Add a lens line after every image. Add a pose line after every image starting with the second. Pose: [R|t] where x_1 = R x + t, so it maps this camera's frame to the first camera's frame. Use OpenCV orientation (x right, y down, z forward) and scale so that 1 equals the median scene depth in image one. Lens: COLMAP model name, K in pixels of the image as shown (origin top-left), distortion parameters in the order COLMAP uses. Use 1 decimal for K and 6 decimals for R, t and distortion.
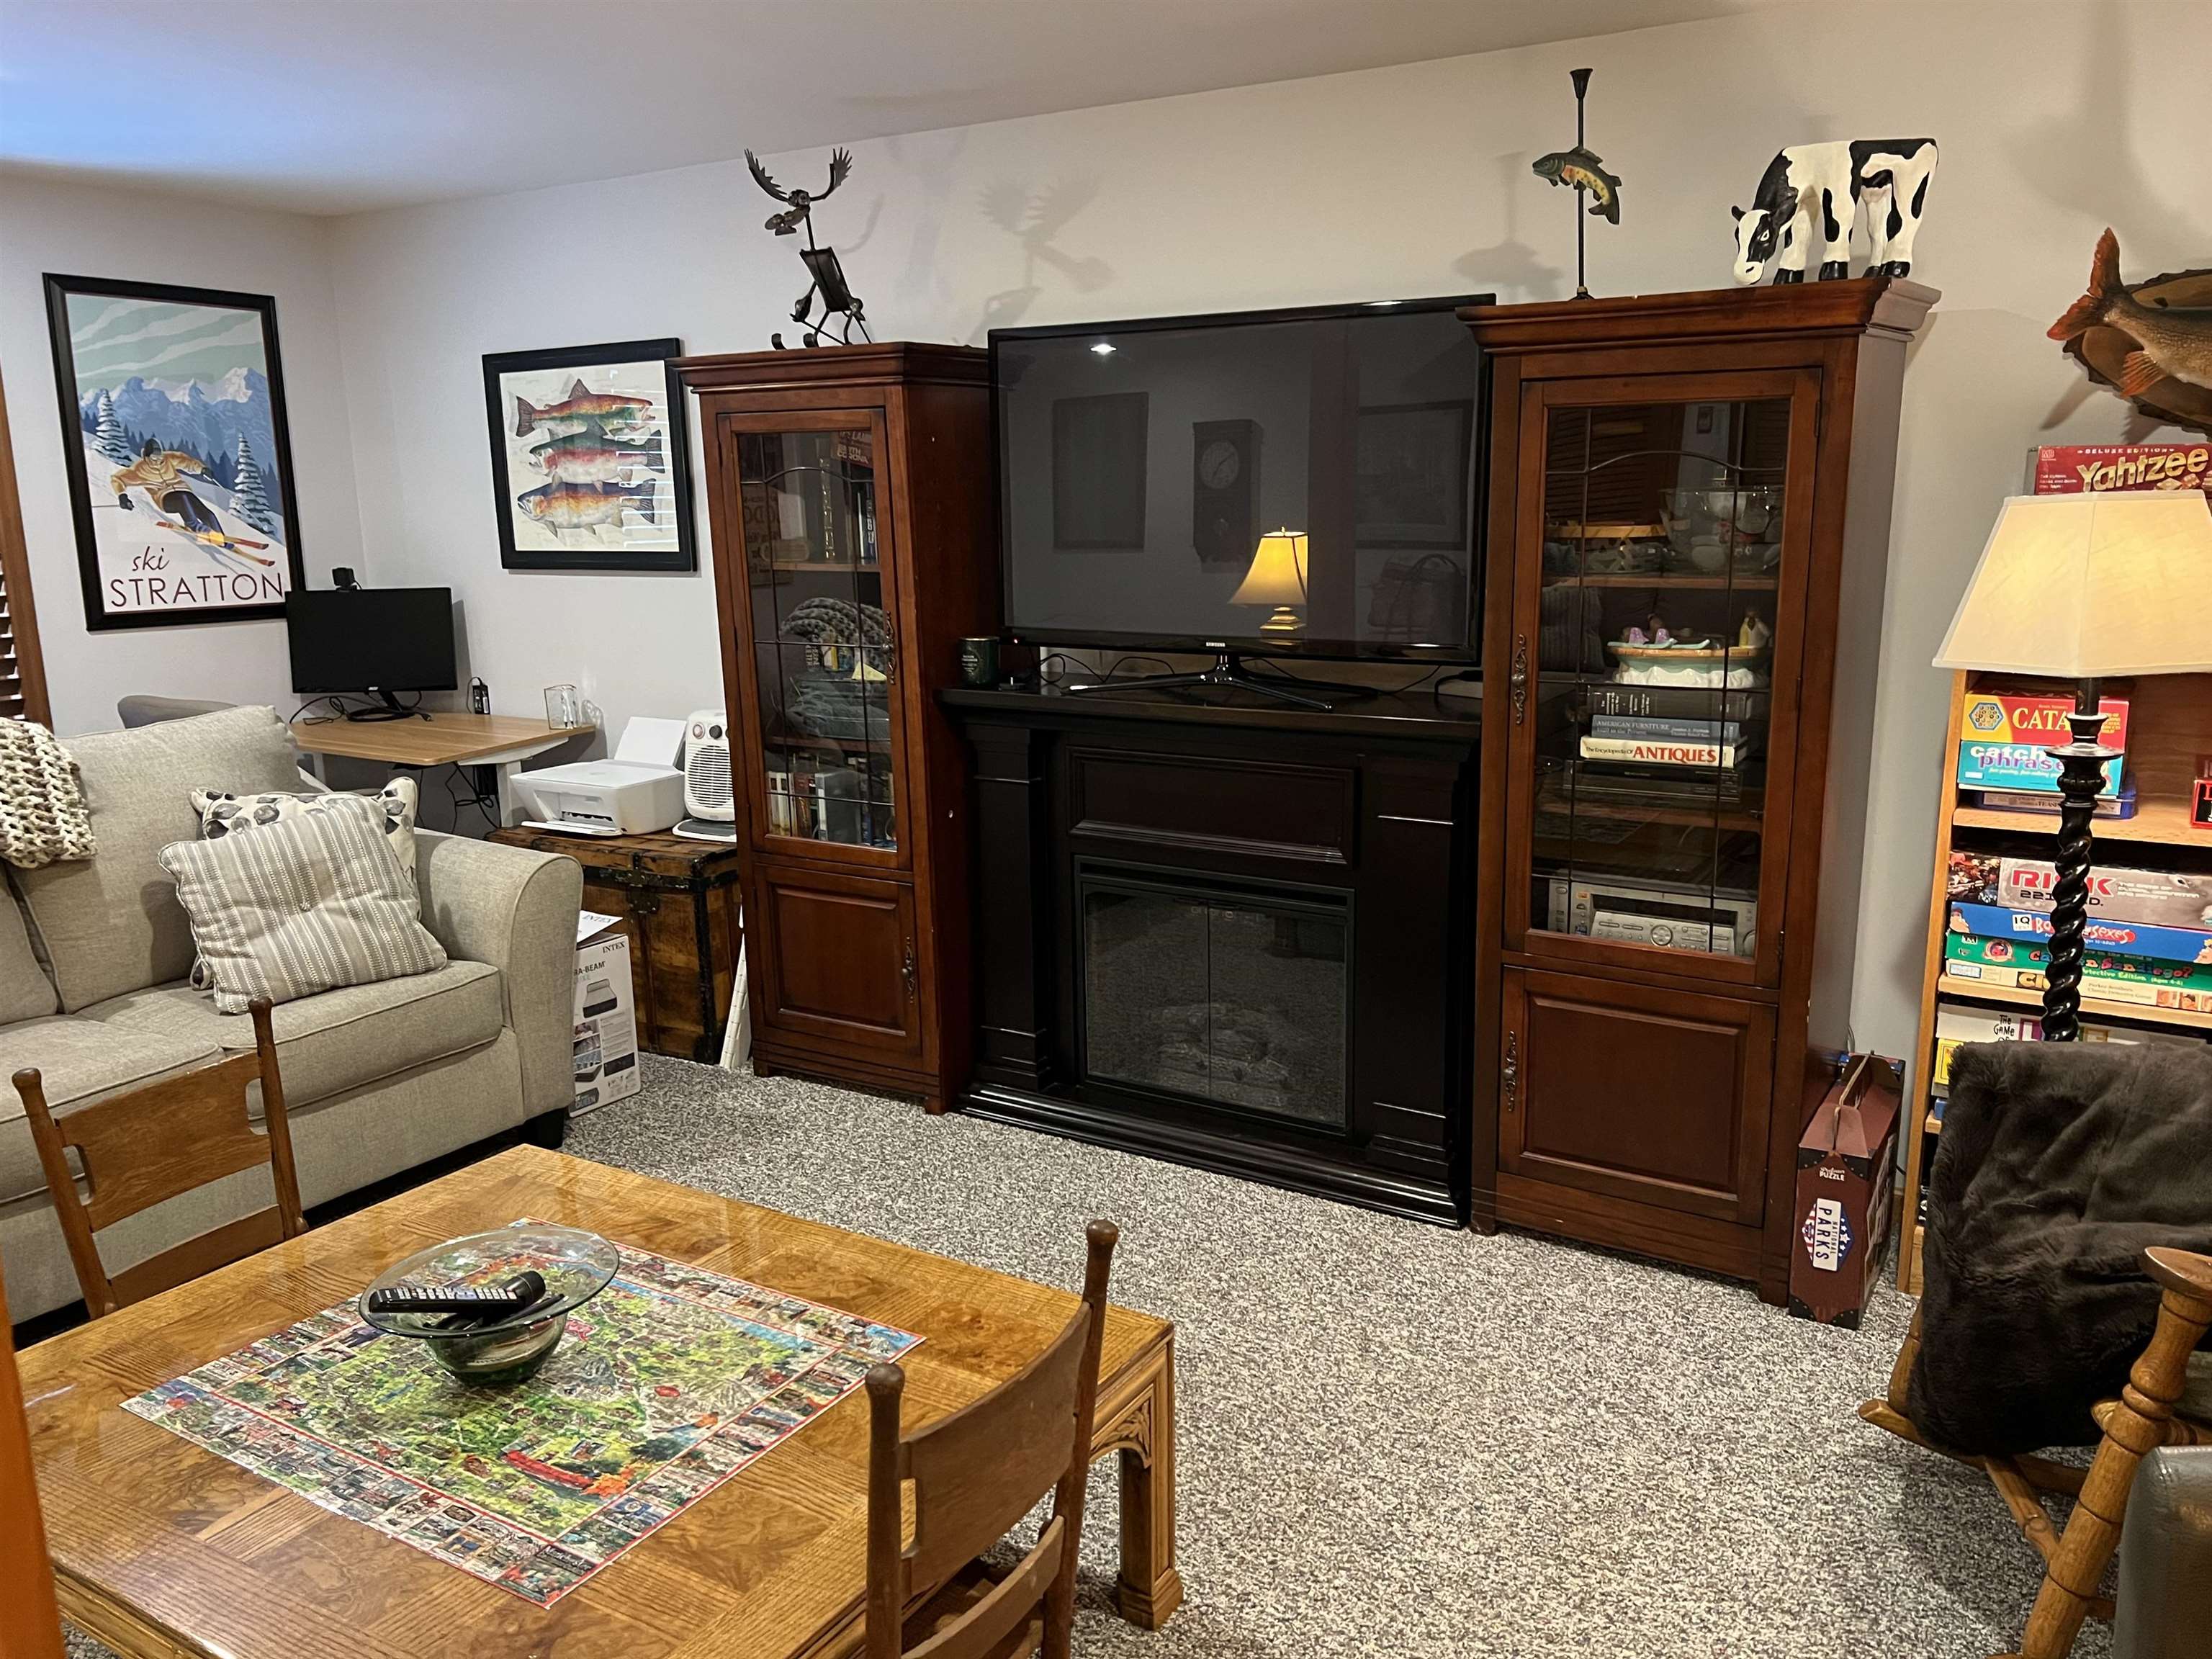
lens RADIAL K [[1674.4, 0, 1109.4], [0, 1674.4, 832.5], [0, 0, 1]] dist [0.021096, -0.011809]
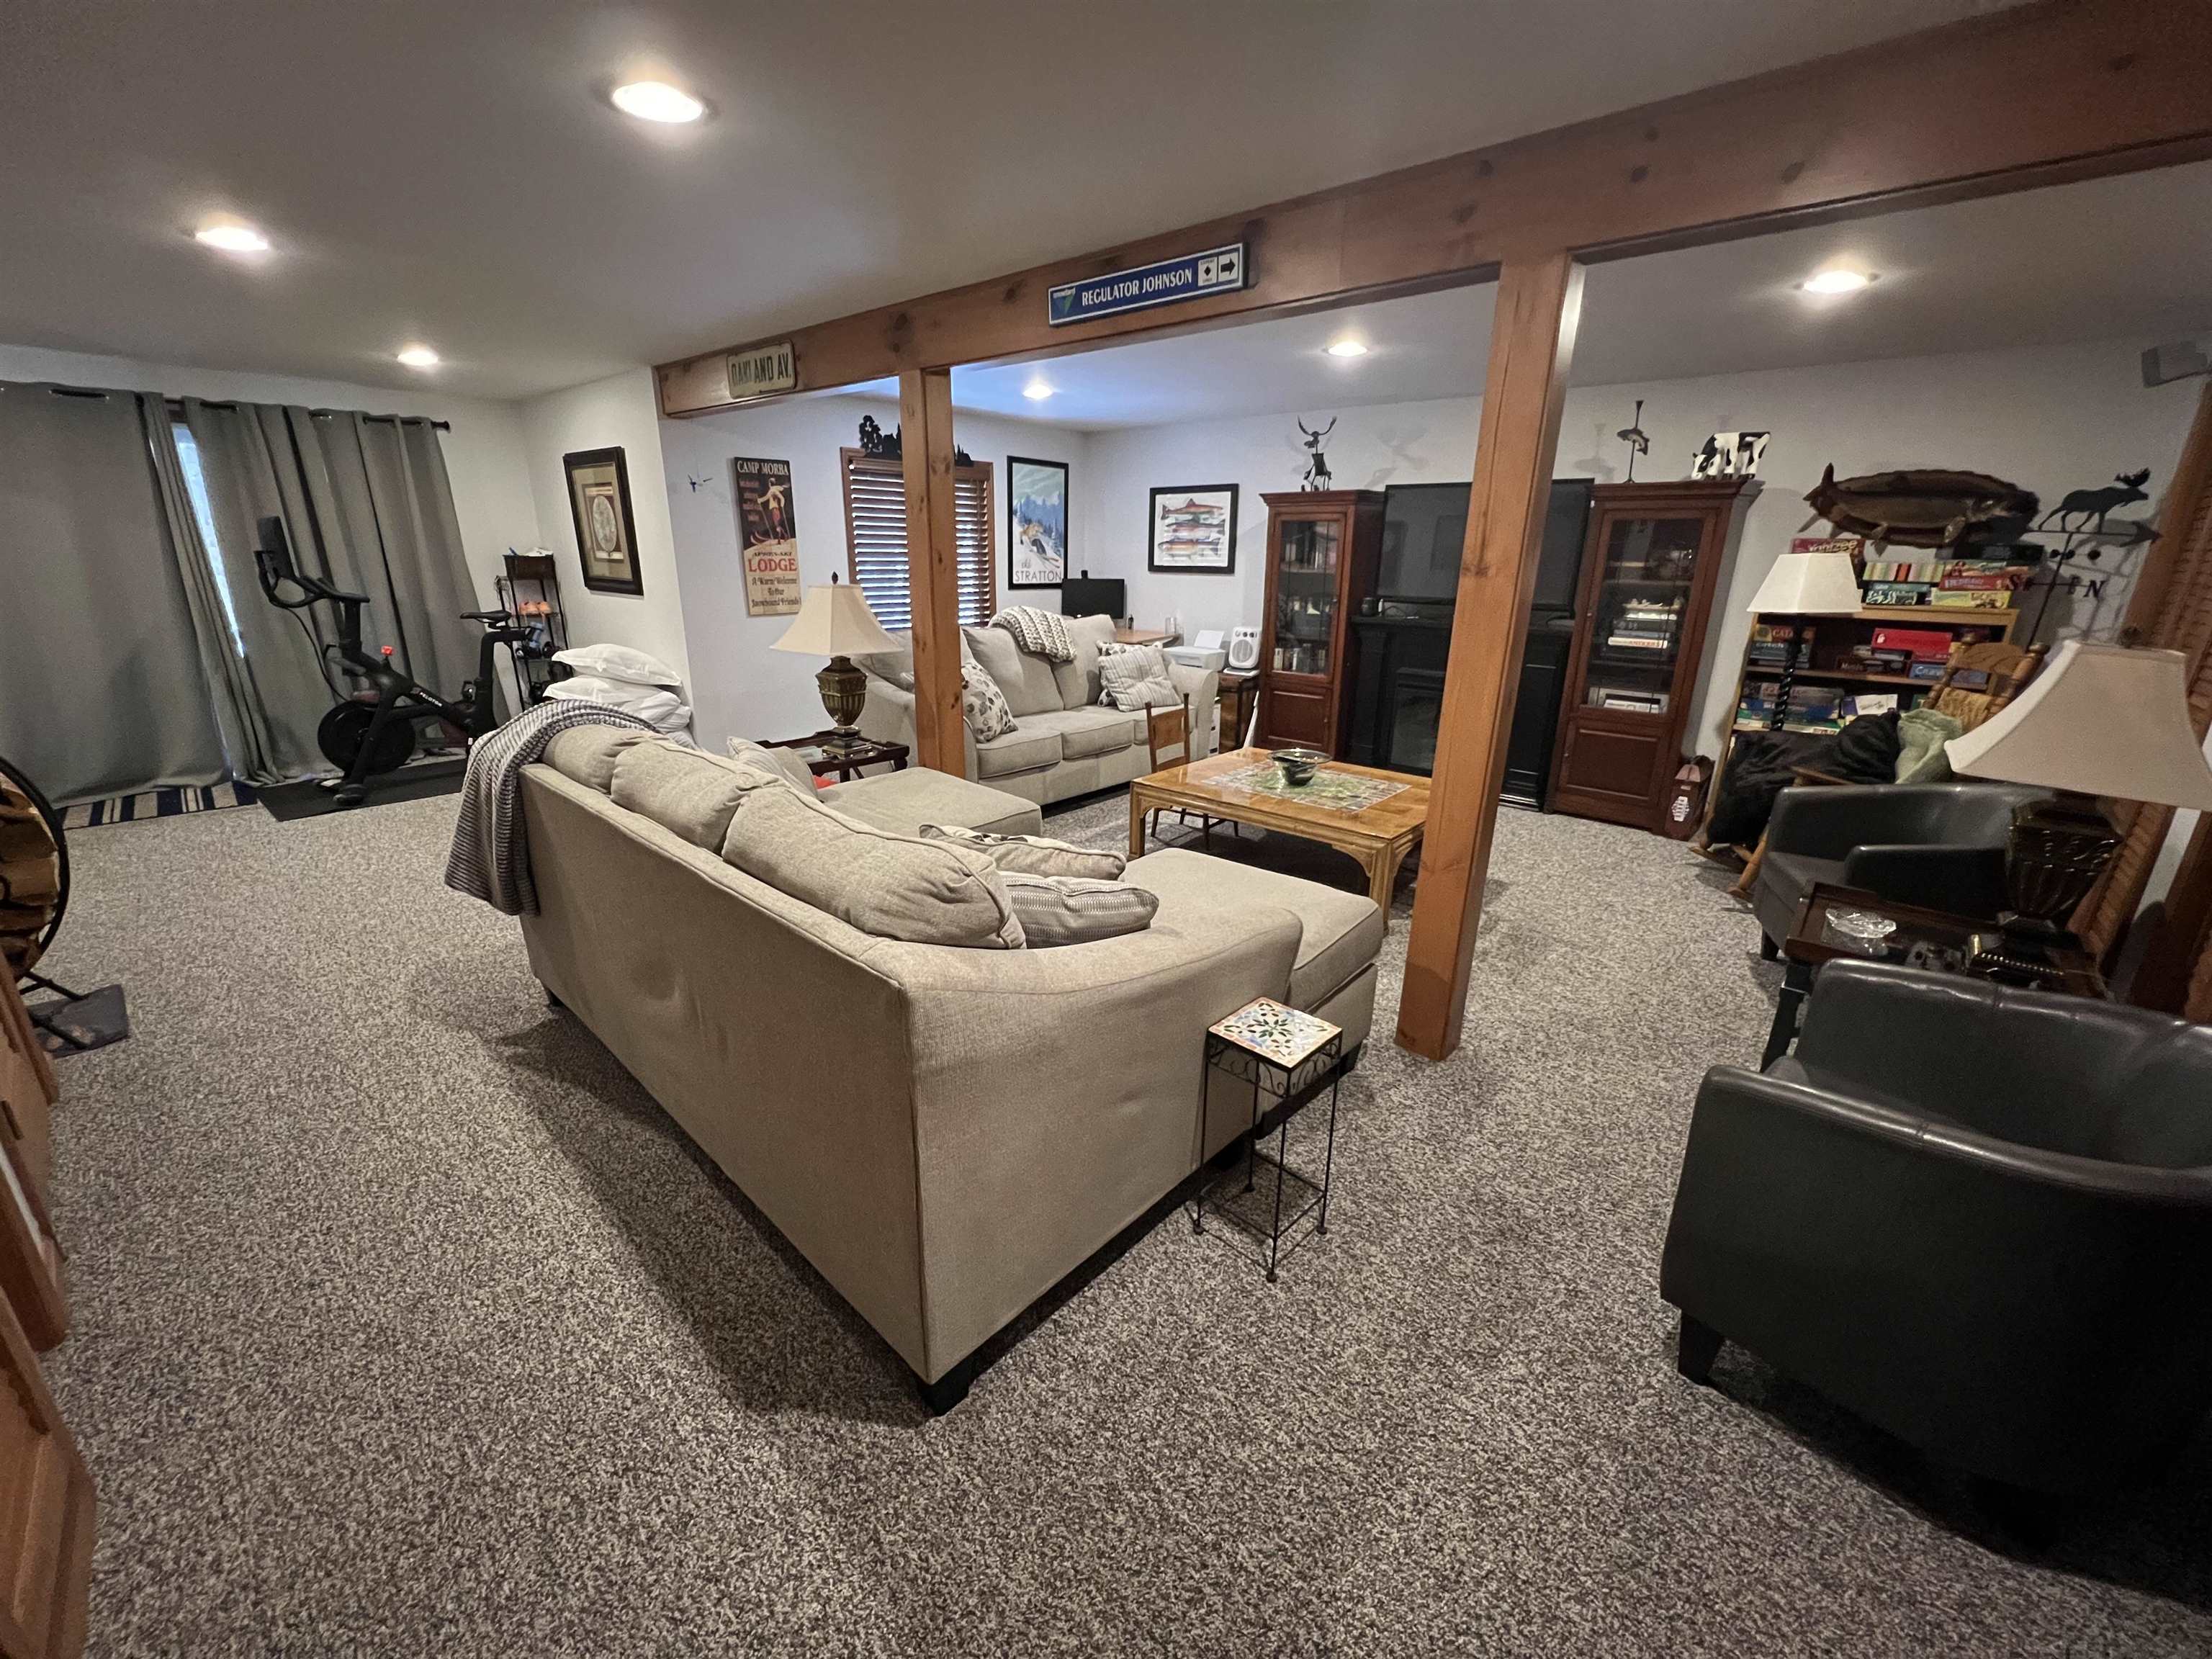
lens RADIAL K [[887.2, 0, 1099.0], [0, 887.2, 822.7], [0, 0, 1]] dist [-0.001286, -0.000071]
pose [[0.985646, 0.074978, -0.151263, -0.321587], [-0.060279, 0.993207, 0.099531, 0.157758], [0.157698, -0.088985, 0.983470, -0.650765]]
